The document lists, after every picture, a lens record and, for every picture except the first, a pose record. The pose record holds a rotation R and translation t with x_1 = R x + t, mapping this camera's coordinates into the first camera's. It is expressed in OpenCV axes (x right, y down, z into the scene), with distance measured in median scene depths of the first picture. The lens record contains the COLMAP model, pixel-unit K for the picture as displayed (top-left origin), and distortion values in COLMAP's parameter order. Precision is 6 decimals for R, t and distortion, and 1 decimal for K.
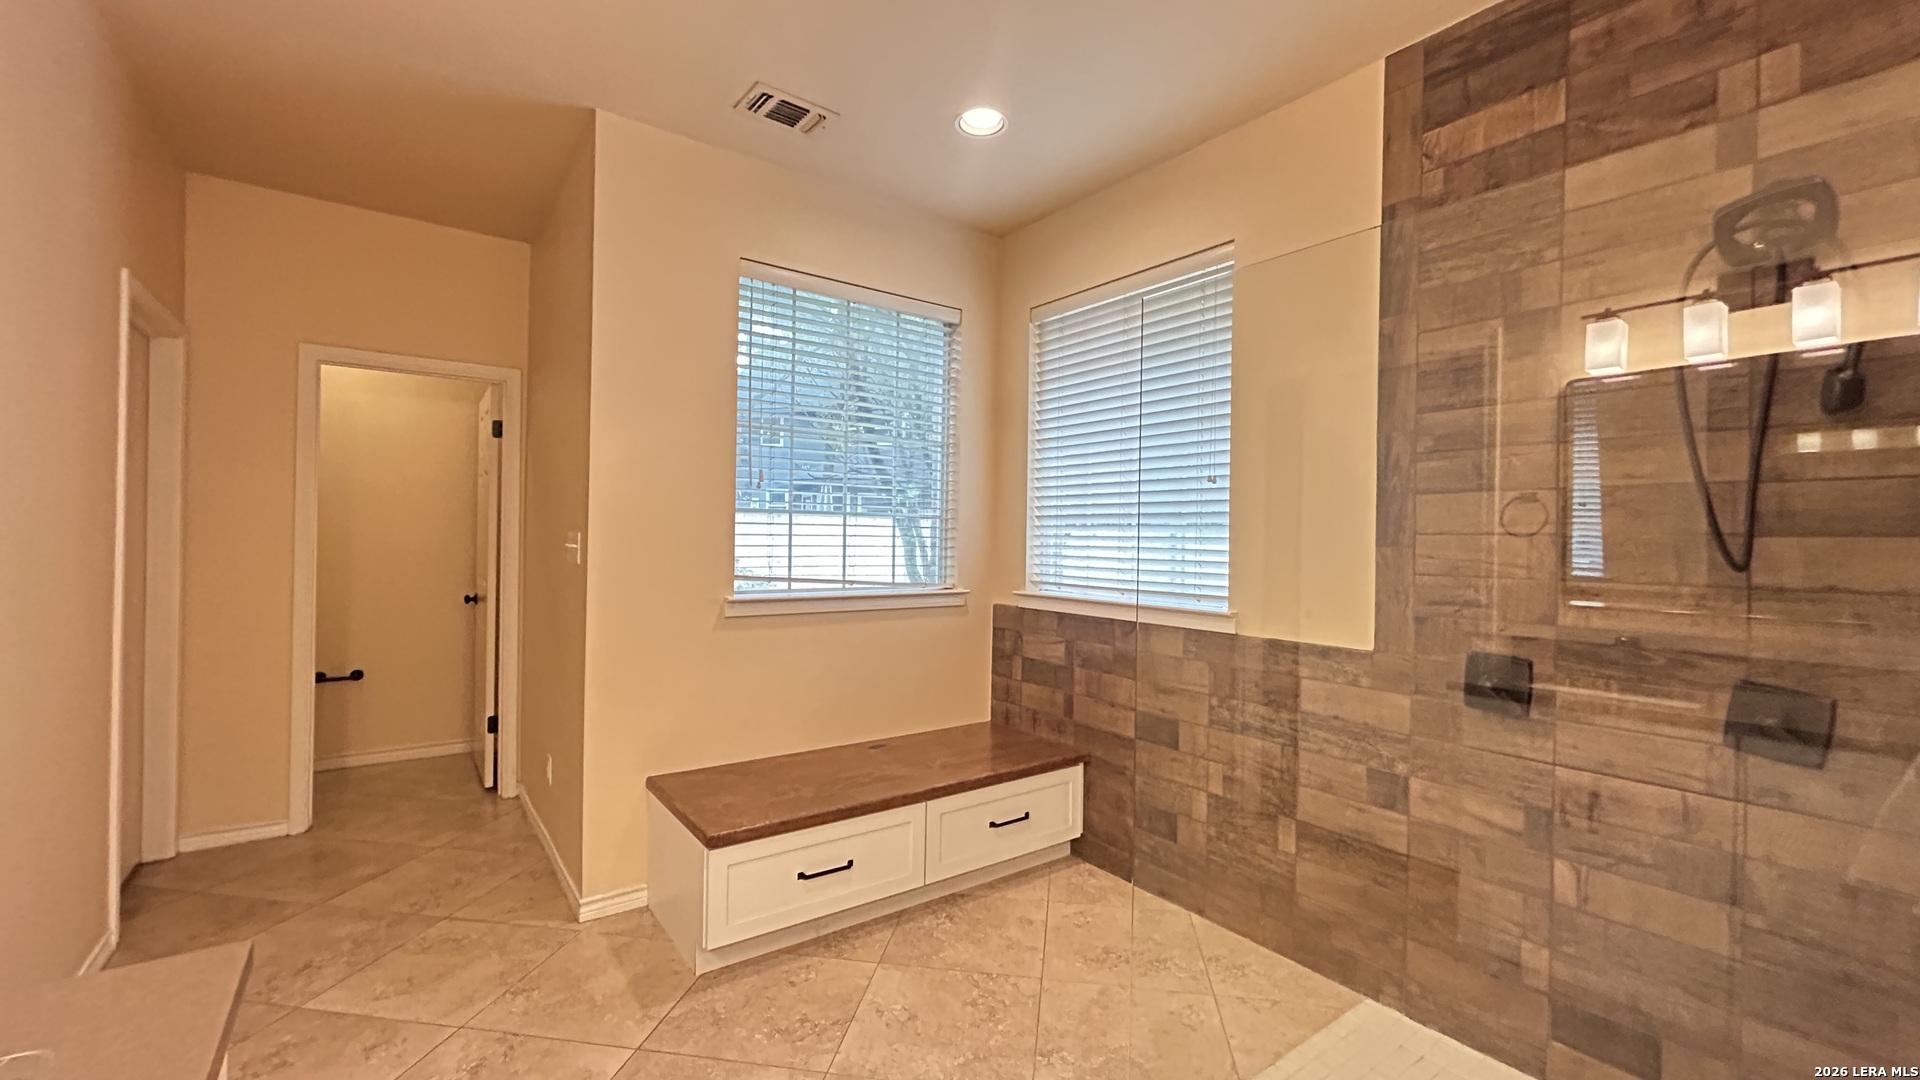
lens RADIAL K [[772.3, 0, 958.4], [0, 772.3, 539.3], [0, 0, 1]] dist [0.003392, 0.000471]
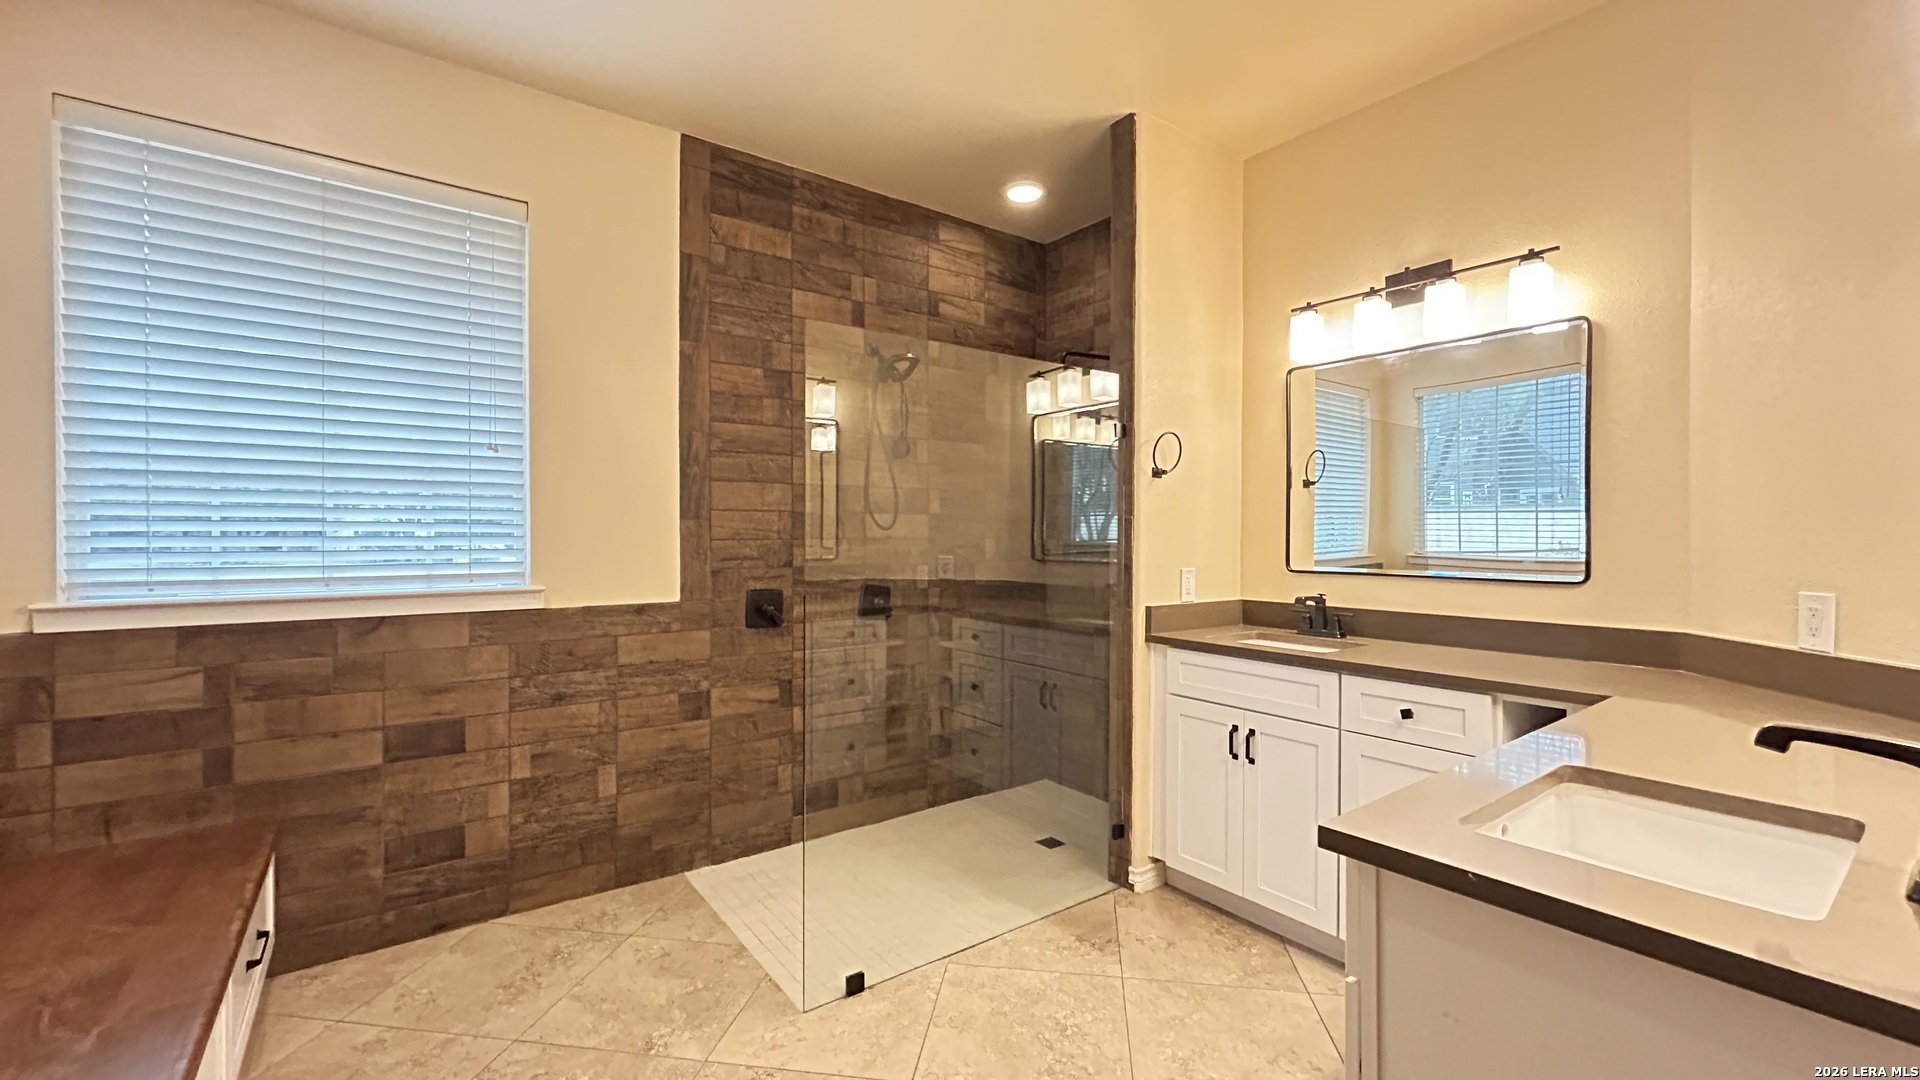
lens RADIAL K [[772.3, 0, 962.3], [0, 772.3, 540.5], [0, 0, 1]] dist [0.003392, 0.000471]
pose [[-0.000671, -0.027521, 0.999621, -0.740850], [-0.002903, 0.999617, 0.027519, 0.007783], [-0.999996, -0.002883, -0.000751, 0.546492]]
